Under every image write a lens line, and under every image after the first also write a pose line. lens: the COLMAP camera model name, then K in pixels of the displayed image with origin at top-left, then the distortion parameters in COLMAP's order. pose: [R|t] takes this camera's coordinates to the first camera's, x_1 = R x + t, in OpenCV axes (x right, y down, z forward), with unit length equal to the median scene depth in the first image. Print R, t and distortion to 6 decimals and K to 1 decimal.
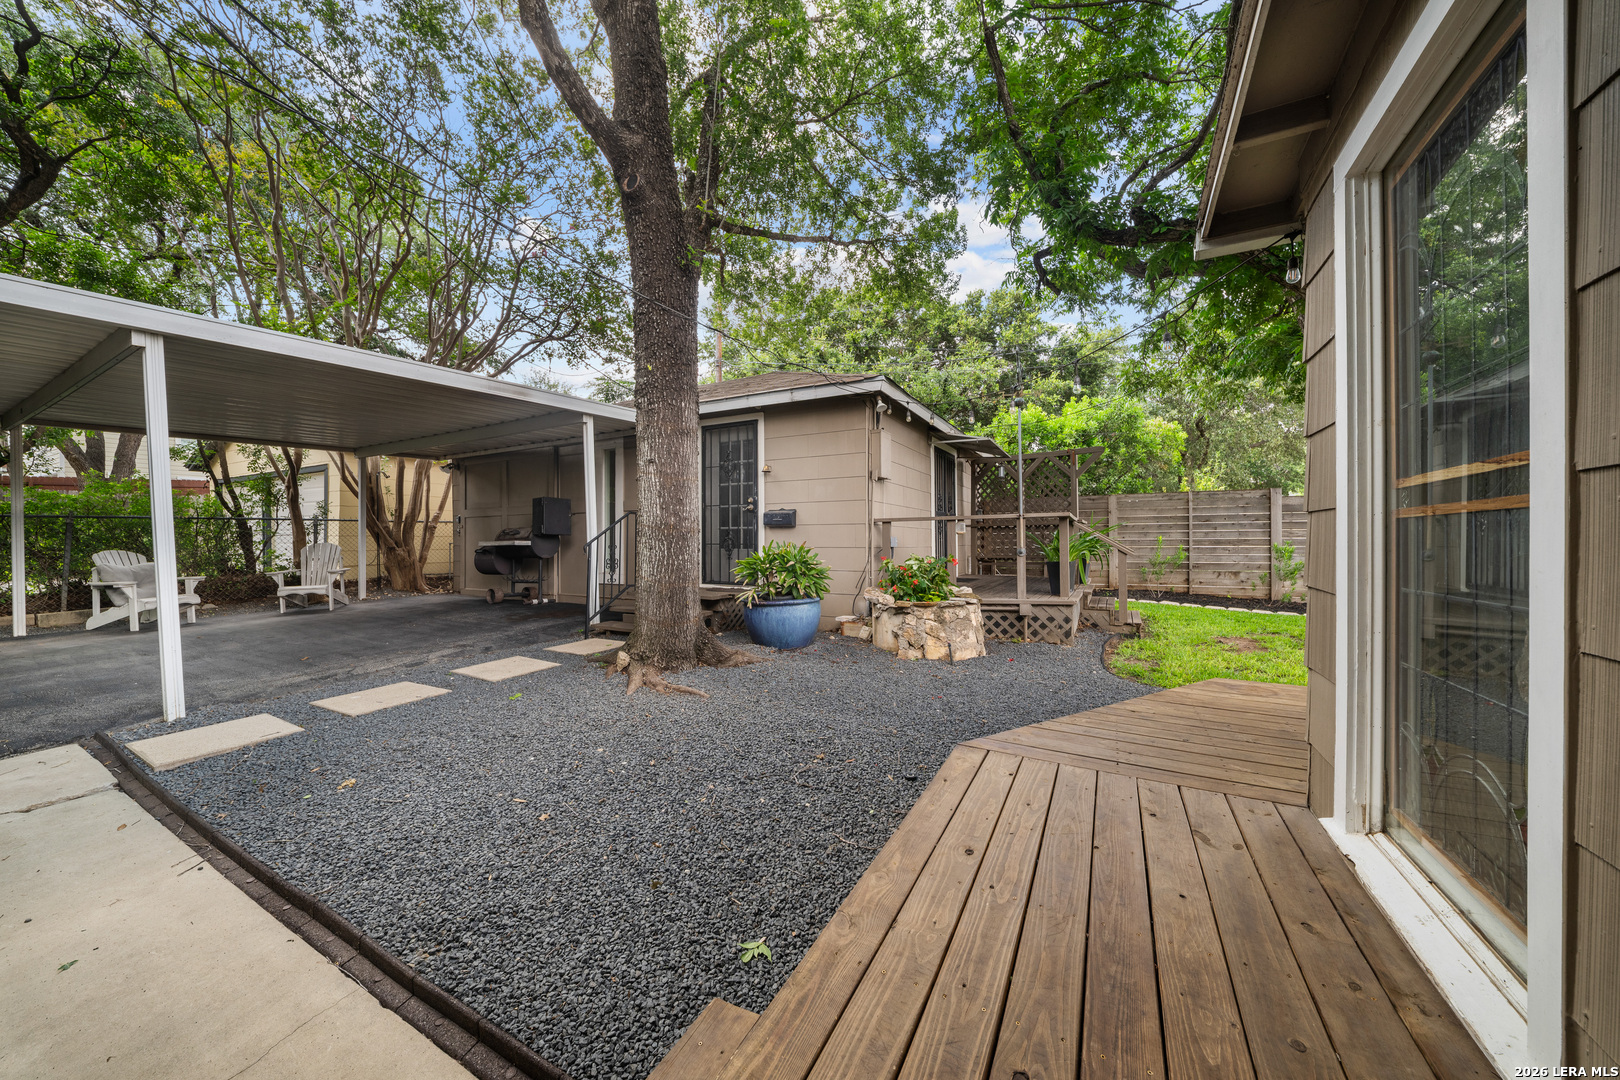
lens RADIAL K [[551.4, 0, 810.0], [0, 551.4, 540.0], [0, 0, 1]] dist [-0.000519, -0.000037]
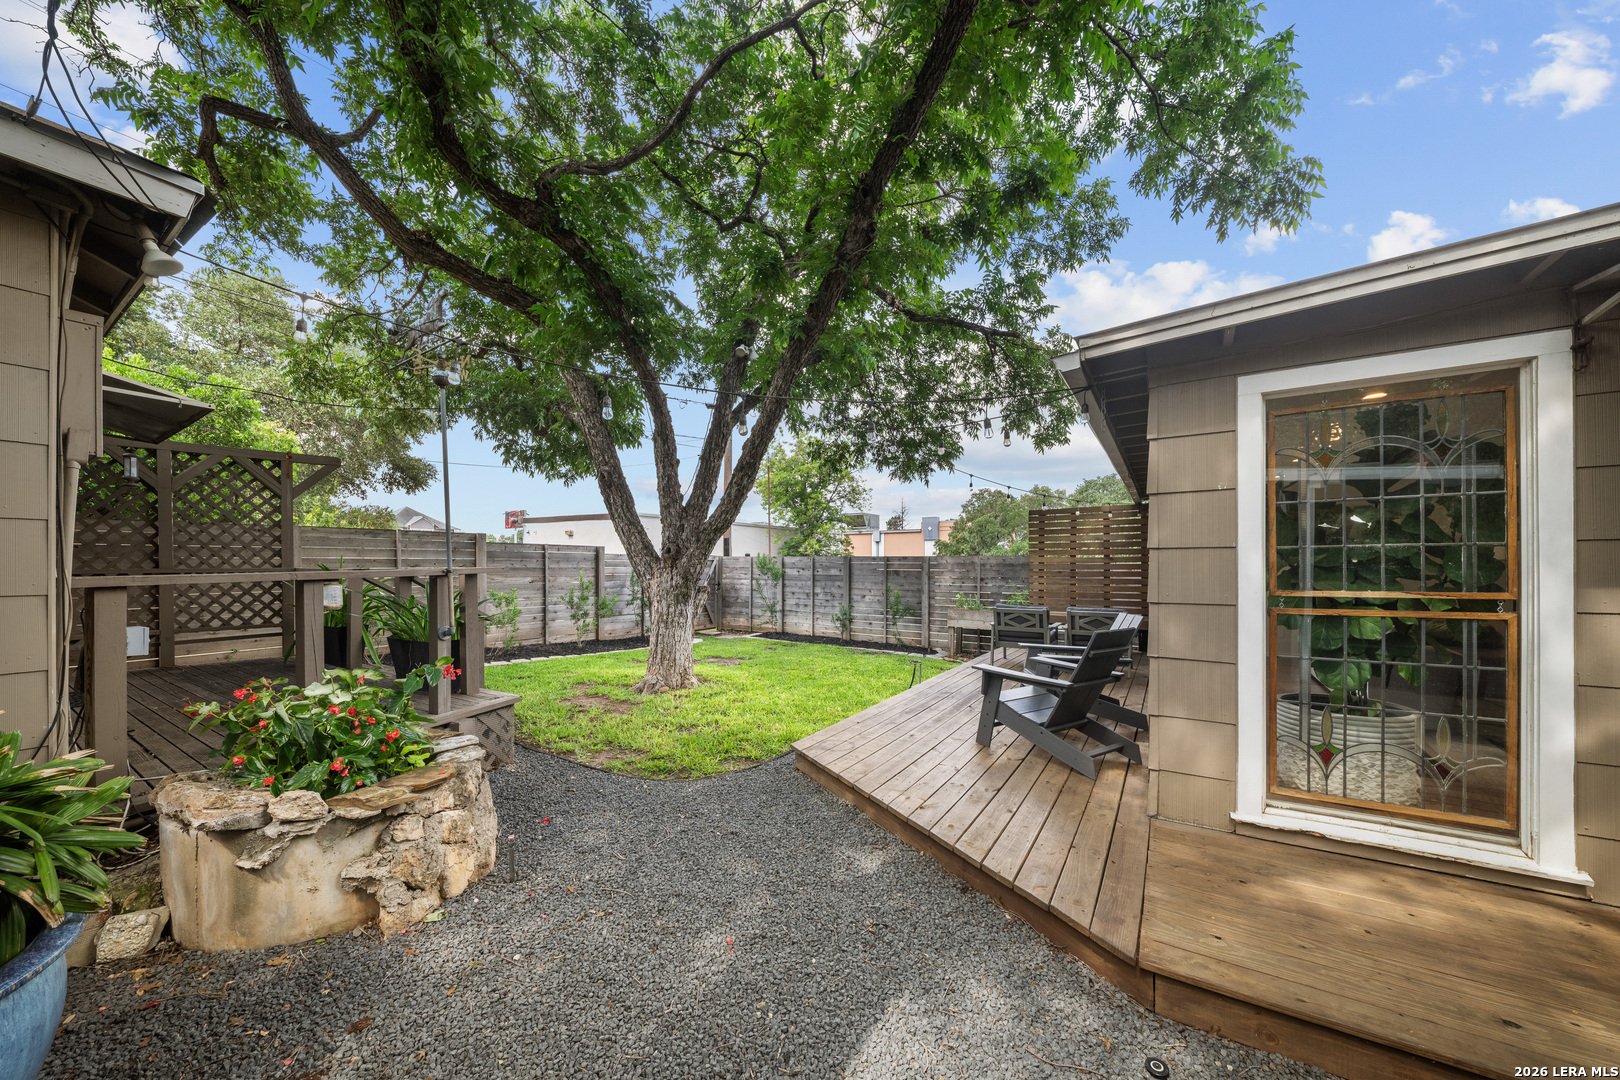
lens RADIAL K [[575.1, 0, 815.2], [0, 575.1, 563.9], [0, 0, 1]] dist [-0.001191, -0.000111]
pose [[0.093358, 0.004901, 0.995621, -0.233393], [0.009492, 0.999938, -0.005813, -0.055744], [-0.995587, 0.009993, 0.093306, 0.645680]]
